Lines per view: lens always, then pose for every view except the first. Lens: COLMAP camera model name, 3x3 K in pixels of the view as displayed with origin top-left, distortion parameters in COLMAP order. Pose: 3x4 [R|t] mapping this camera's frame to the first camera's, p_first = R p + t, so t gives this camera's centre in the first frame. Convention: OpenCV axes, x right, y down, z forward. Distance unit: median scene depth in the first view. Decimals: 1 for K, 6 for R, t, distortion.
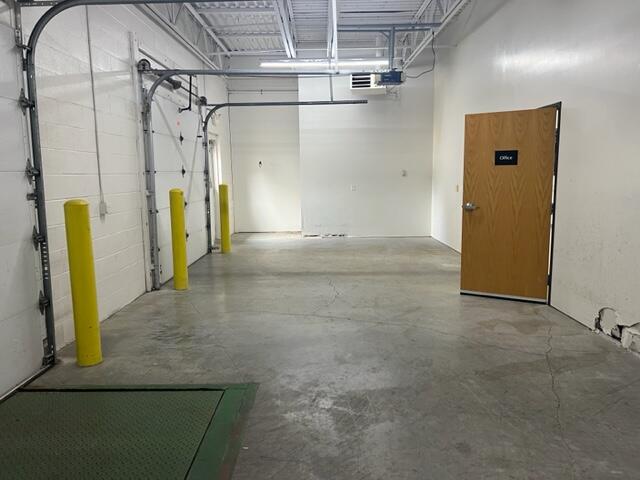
lens RADIAL K [[480.0, 0, 322.0], [0, 480.0, 235.6], [0, 0, 1]] dist [0.058641, -0.065073]
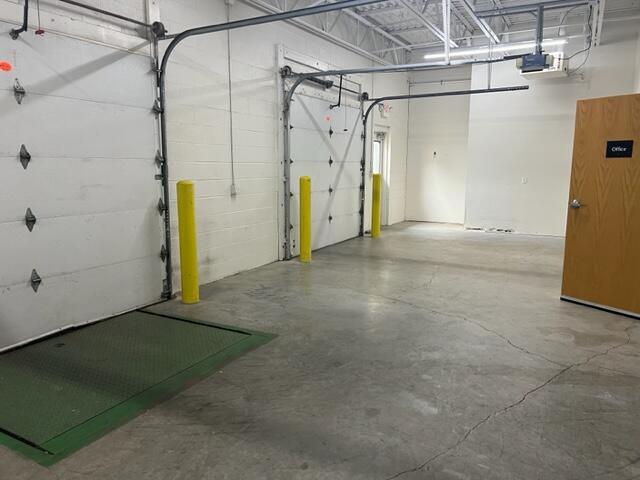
lens RADIAL K [[480.0, 0, 323.9], [0, 480.0, 239.9], [0, 0, 1]] dist [0.058641, -0.065073]
pose [[0.885011, 0.087544, -0.457265, 0.327273], [-0.074675, 0.996138, 0.046183, 0.000282], [0.459542, -0.006727, 0.888131, -0.016783]]
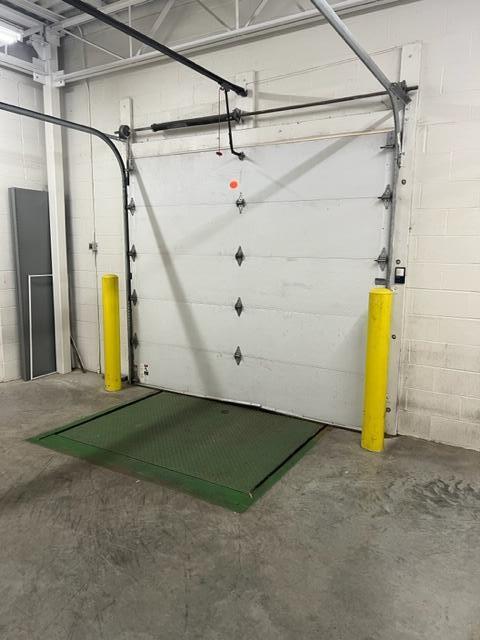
lens RADIAL K [[480.0, 0, 238.7], [0, 480.0, 323.1], [0, 0, 1]] dist [0.058641, -0.065073]
pose [[-0.512730, 0.143745, -0.846431, 0.358008], [-0.116333, 0.965160, 0.234378, -0.143510], [0.850632, 0.218640, -0.478144, 0.866982]]
